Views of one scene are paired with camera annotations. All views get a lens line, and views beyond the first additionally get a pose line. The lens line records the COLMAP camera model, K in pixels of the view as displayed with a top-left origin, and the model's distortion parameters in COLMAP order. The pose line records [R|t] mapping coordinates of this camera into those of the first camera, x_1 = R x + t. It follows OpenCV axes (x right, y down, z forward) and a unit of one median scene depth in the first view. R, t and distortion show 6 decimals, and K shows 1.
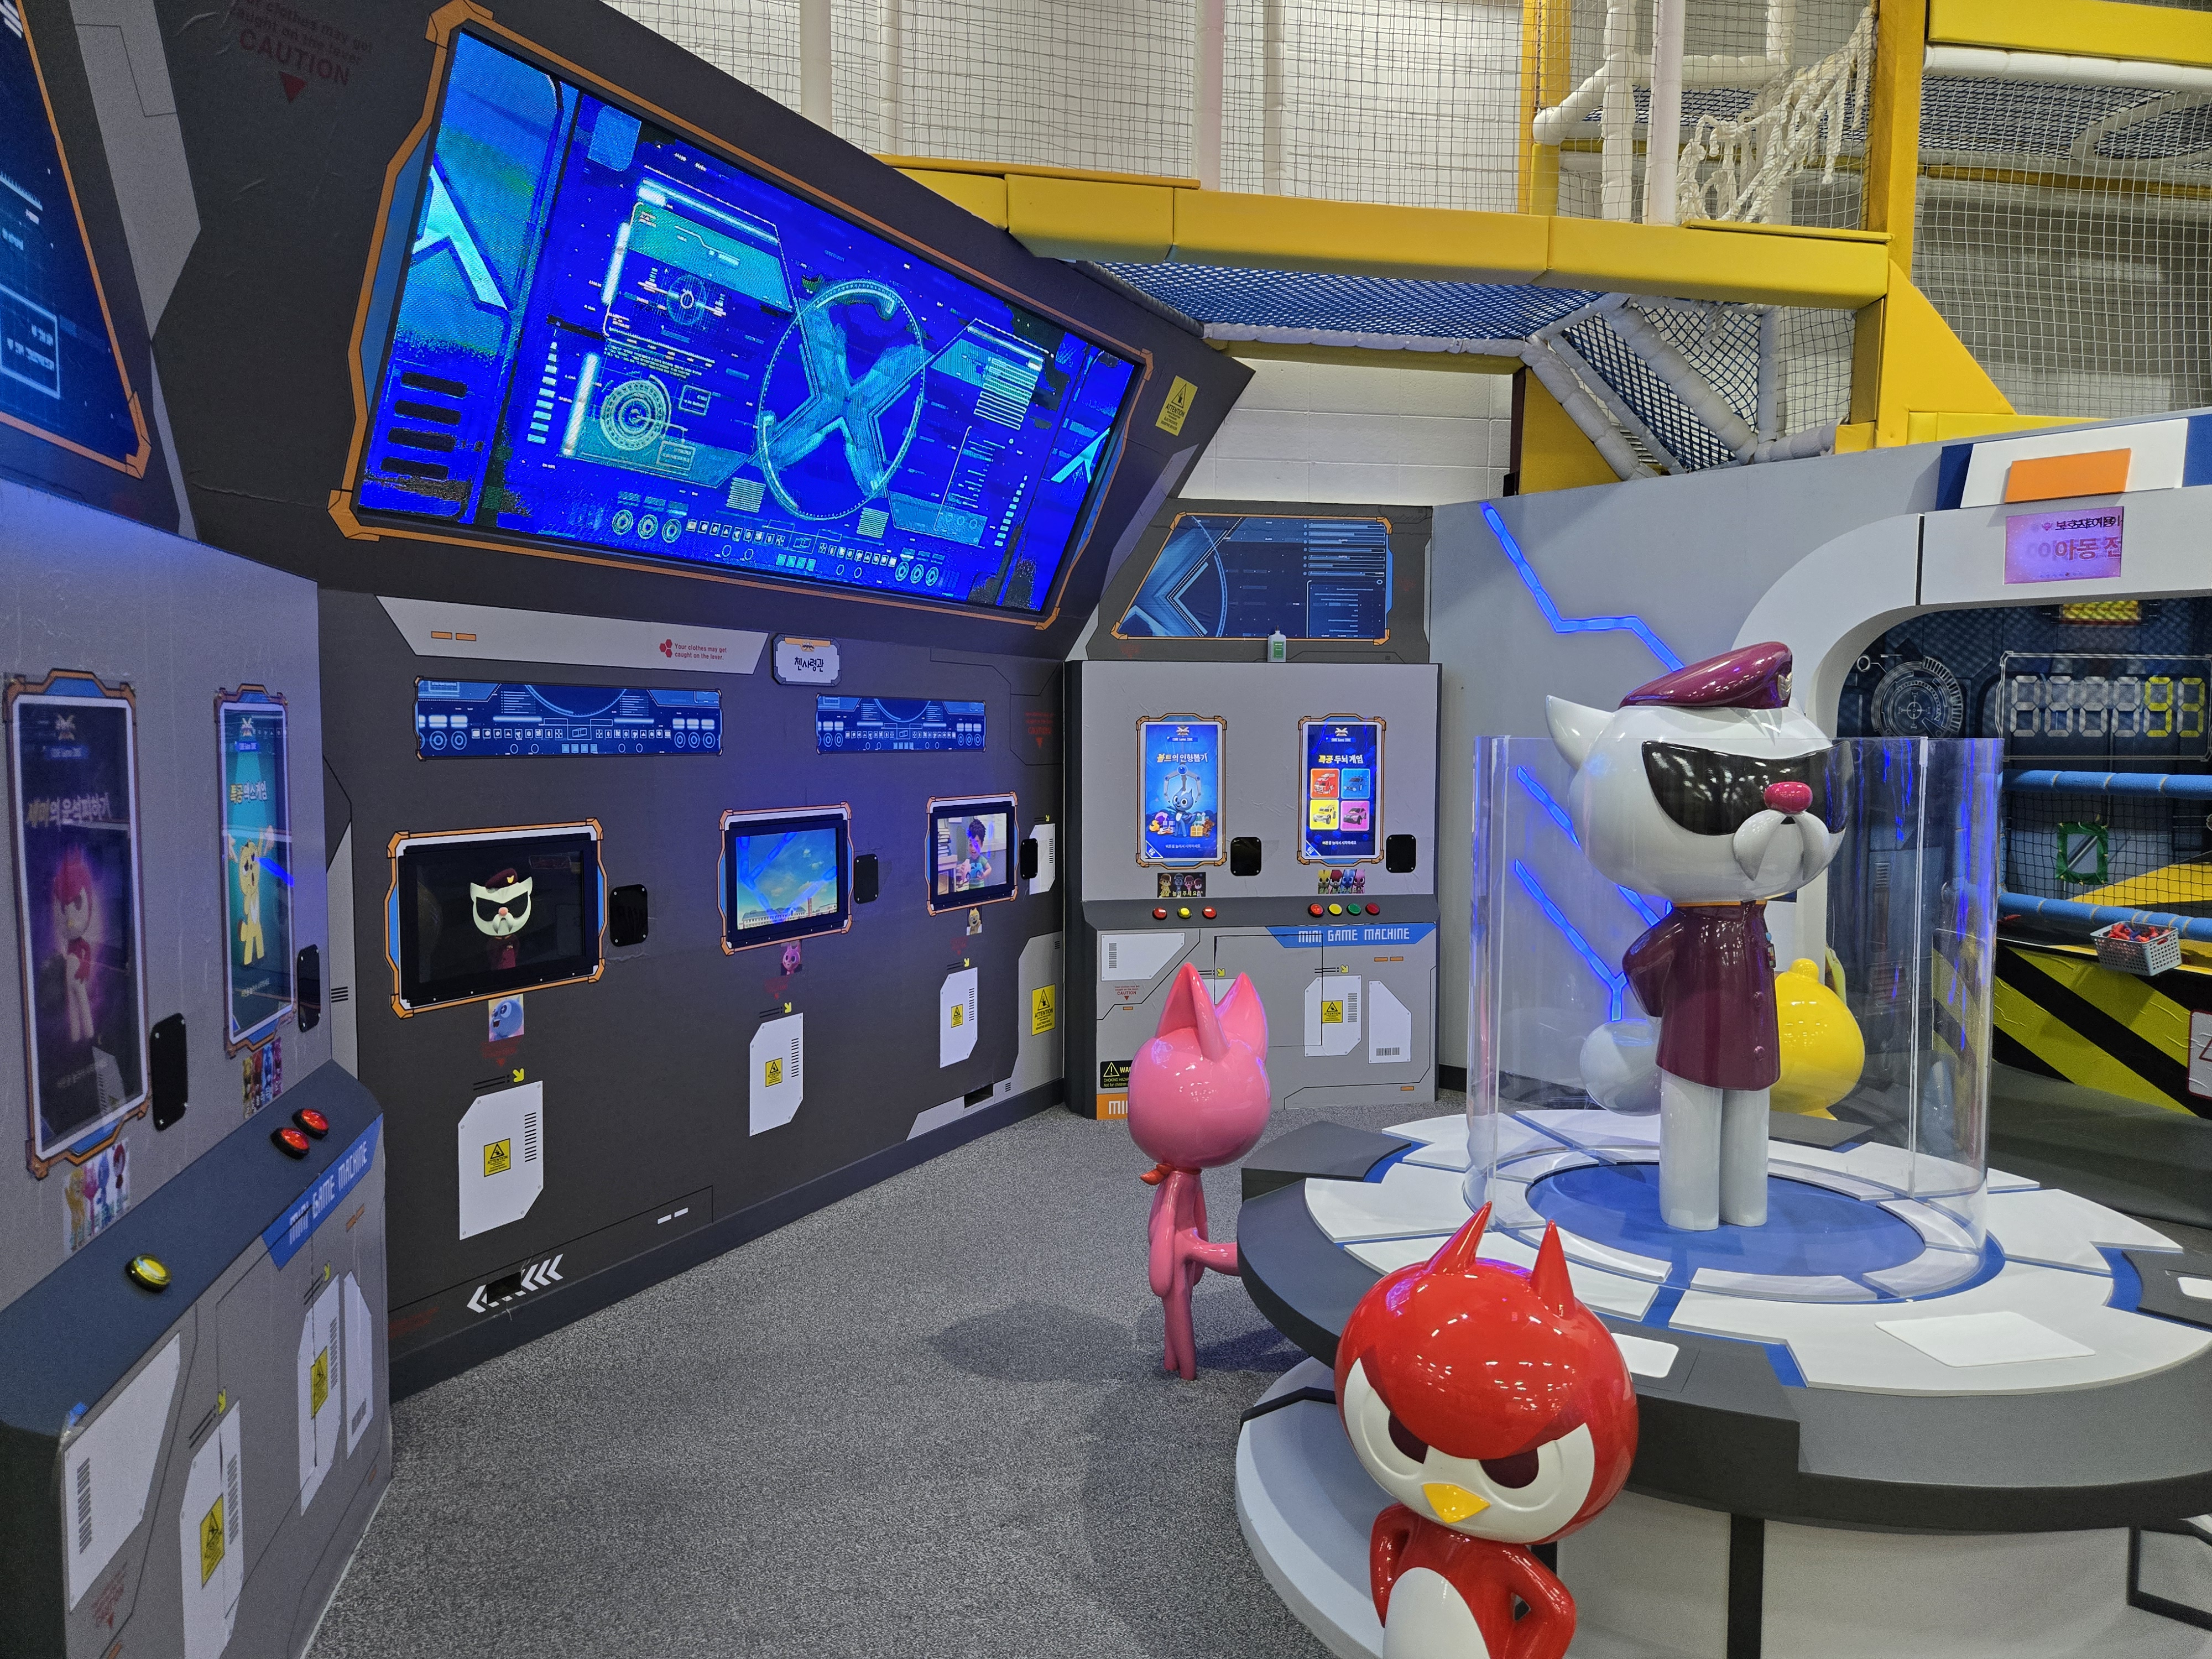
lens RADIAL K [[1486.8, 0, 1085.7], [0, 1486.8, 835.9], [0, 0, 1]] dist [0.058182, -0.049786]
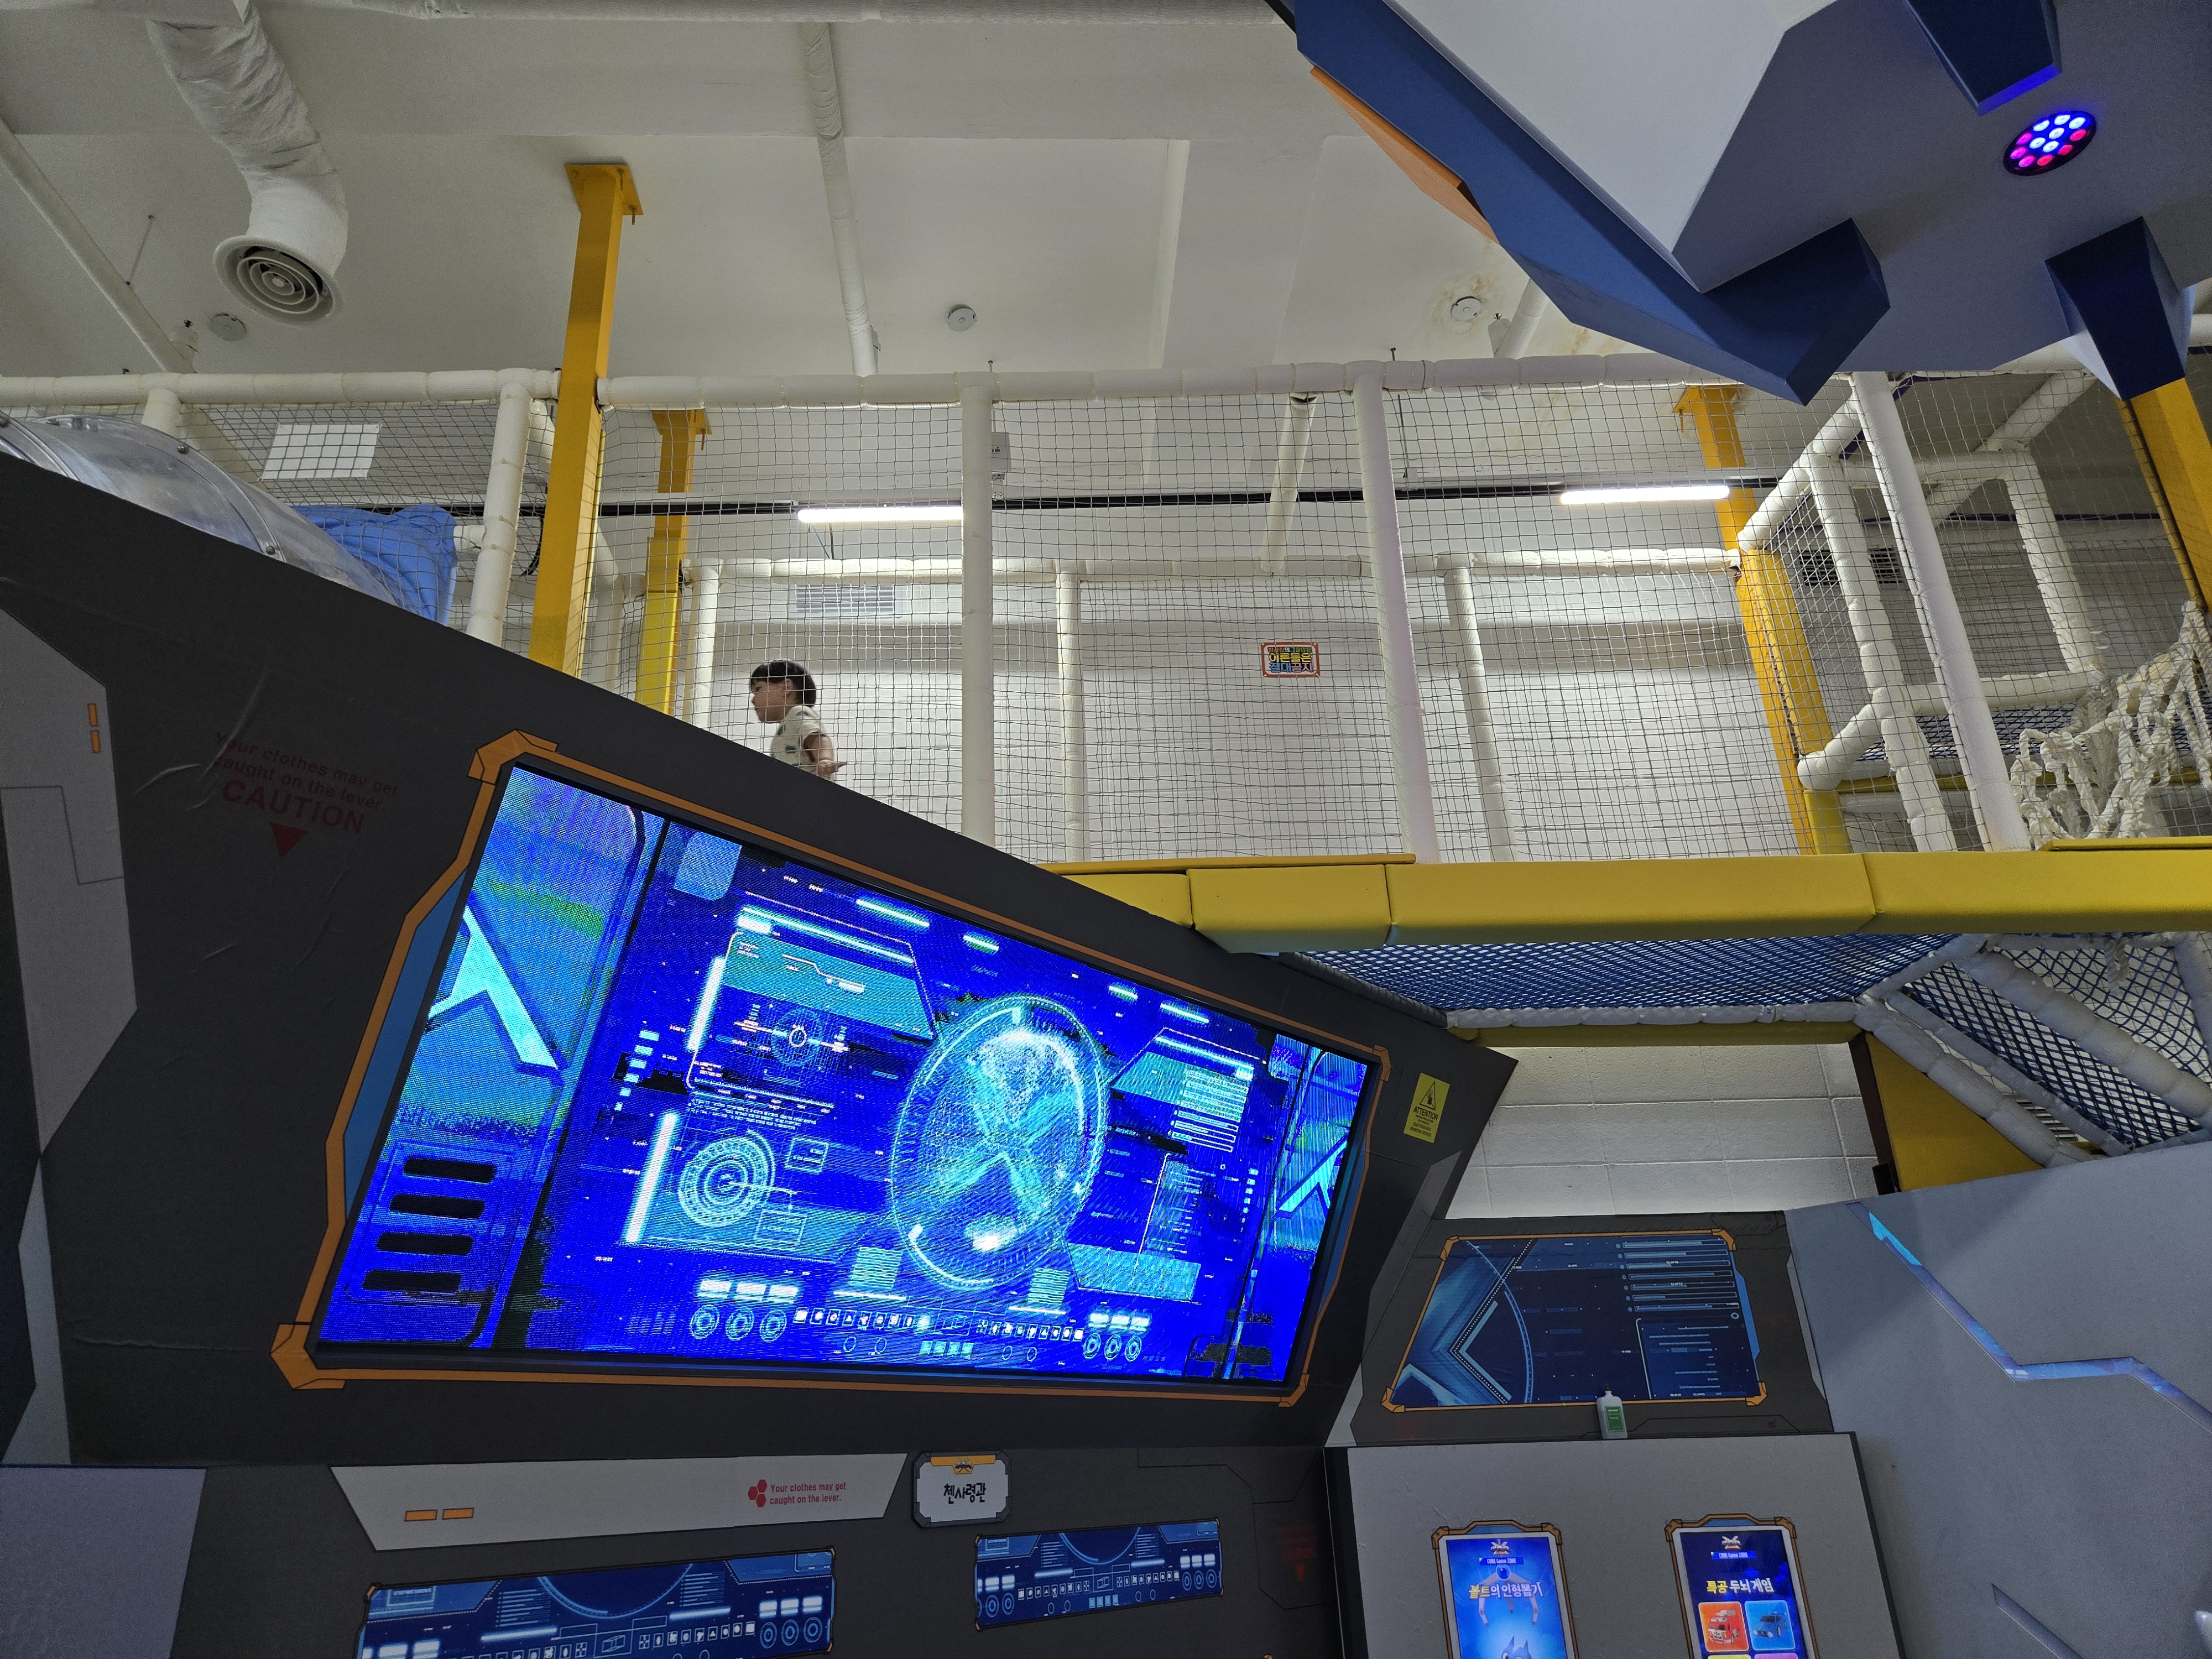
lens RADIAL K [[1486.8, 0, 1069.7], [0, 1486.8, 799.0], [0, 0, 1]] dist [0.058182, -0.049786]
pose [[0.981349, -0.108973, -0.158366, 0.017215], [0.021871, 0.881749, -0.471212, -0.055113], [0.190988, 0.458959, 0.867686, 0.171505]]
